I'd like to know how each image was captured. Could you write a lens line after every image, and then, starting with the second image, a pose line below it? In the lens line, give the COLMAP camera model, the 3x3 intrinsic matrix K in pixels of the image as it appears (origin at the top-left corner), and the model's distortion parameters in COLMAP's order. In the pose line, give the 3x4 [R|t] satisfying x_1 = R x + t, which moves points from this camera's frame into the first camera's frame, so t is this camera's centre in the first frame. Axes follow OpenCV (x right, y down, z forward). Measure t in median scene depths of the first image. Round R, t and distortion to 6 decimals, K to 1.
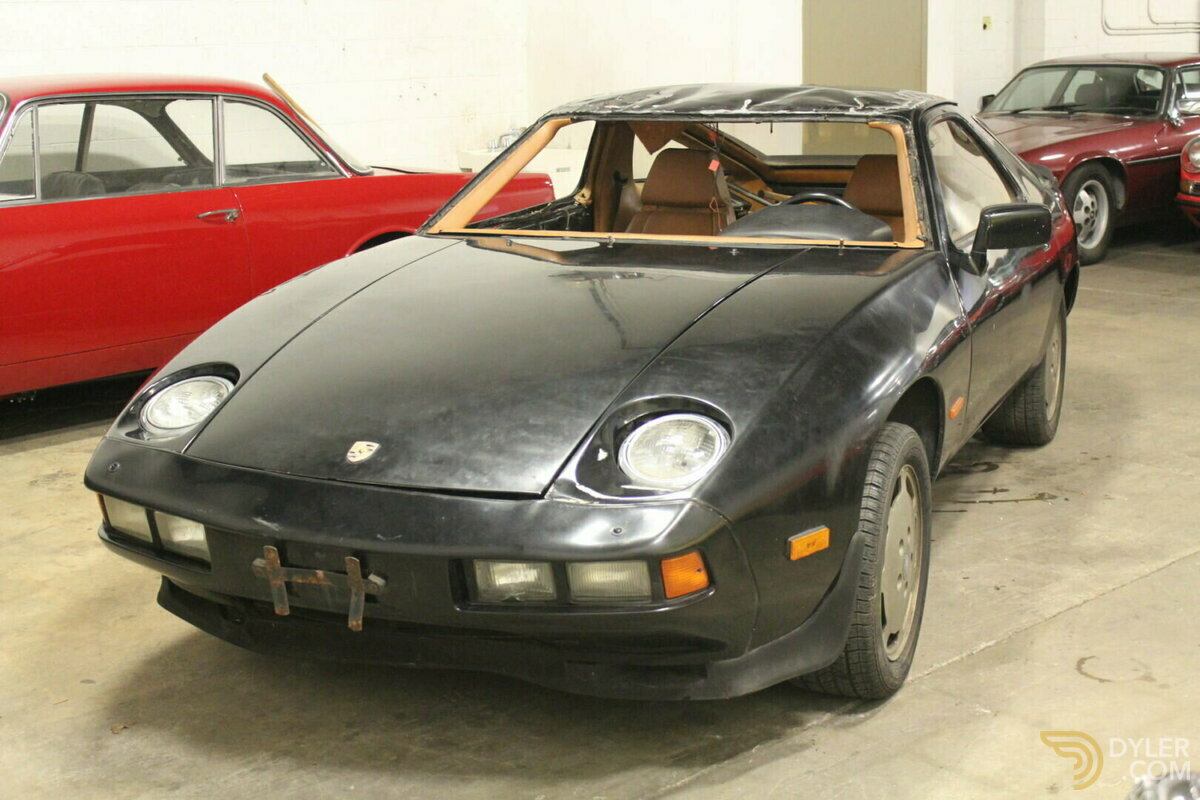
lens RADIAL K [[1698.2, 0, 597.3], [0, 1698.2, 398.0], [0, 0, 1]] dist [-0.036001, 0.000000]
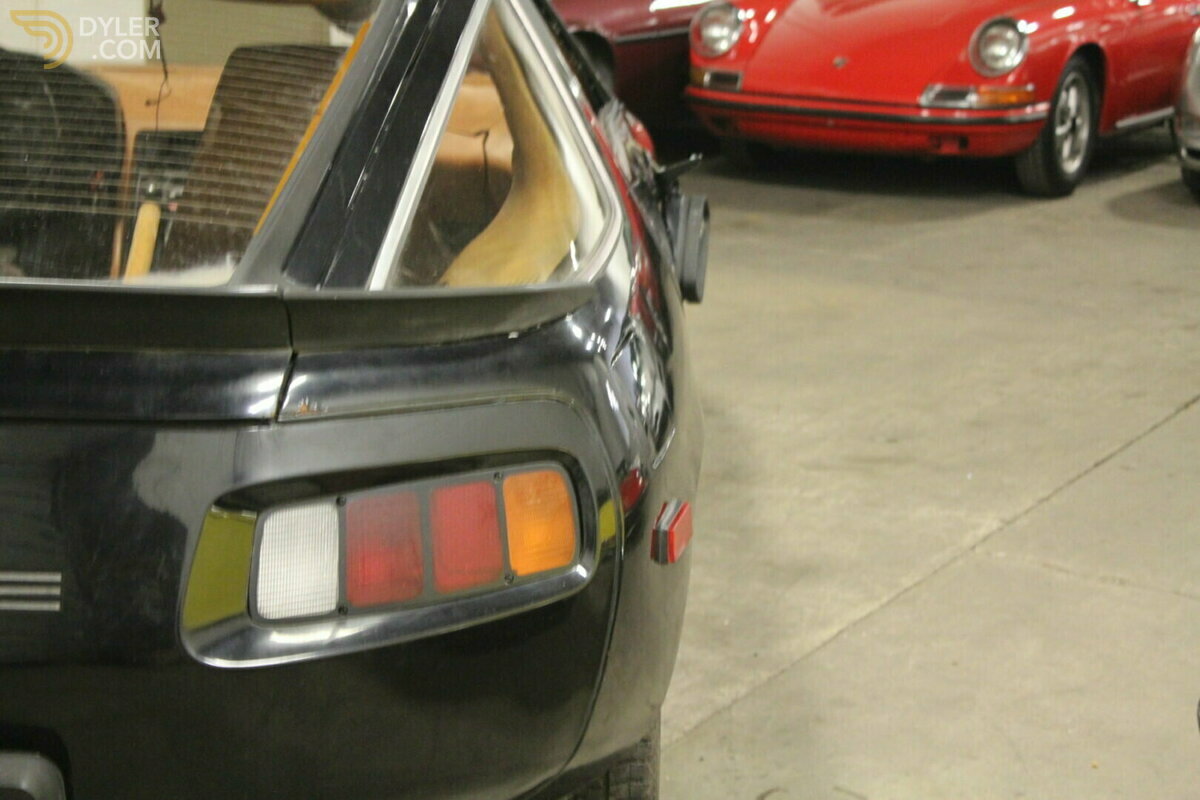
lens RADIAL K [[2537.5, 0, 594.5], [0, 2537.5, 393.2], [0, 0, 1]] dist [0.033354, 0.000000]
pose [[0.942239, -0.022555, 0.334180, -0.085008], [0.024931, 0.999685, -0.002822, 0.008298], [-0.334011, 0.010990, 0.942505, 0.141811]]
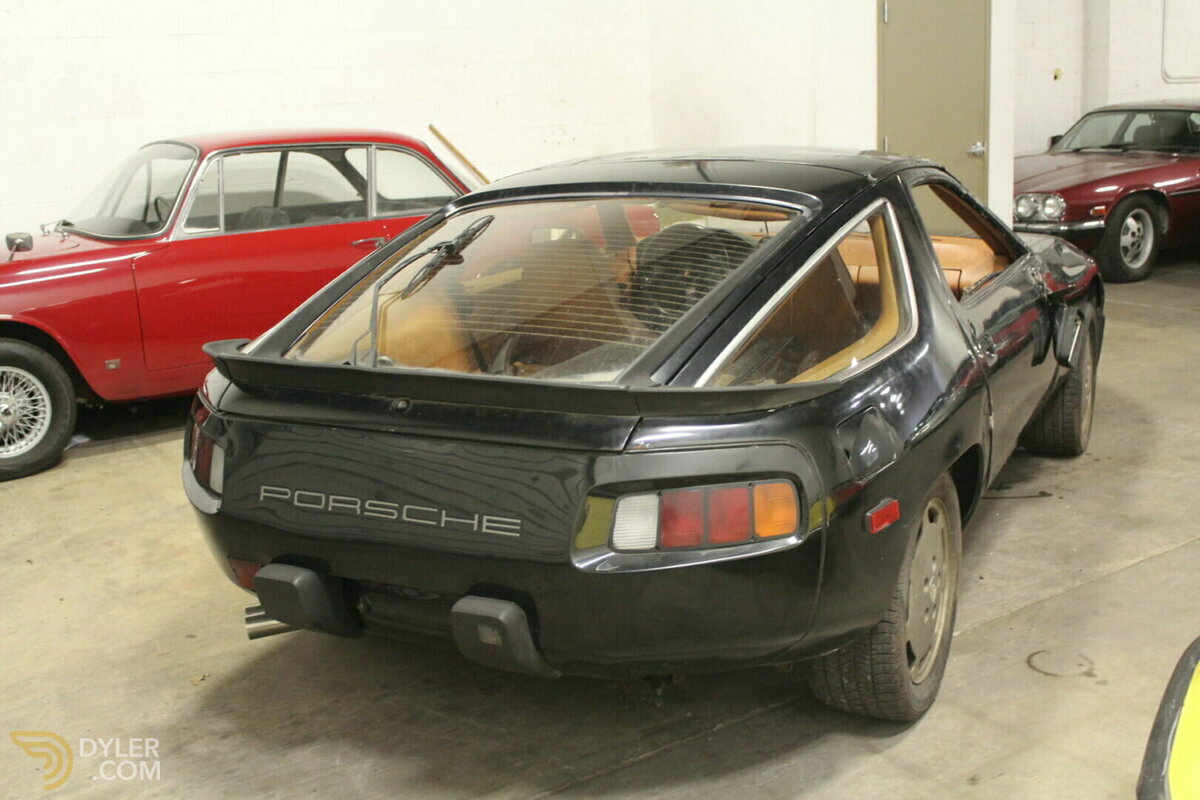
lens RADIAL K [[1353.2, 0, 592.7], [0, 1353.2, 405.0], [0, 0, 1]] dist [-0.070591, 0.000000]
pose [[0.990443, 0.016160, -0.136971, 0.121808], [-0.013062, 0.999639, 0.023485, -0.026868], [0.137301, -0.021472, 0.990297, 0.093194]]
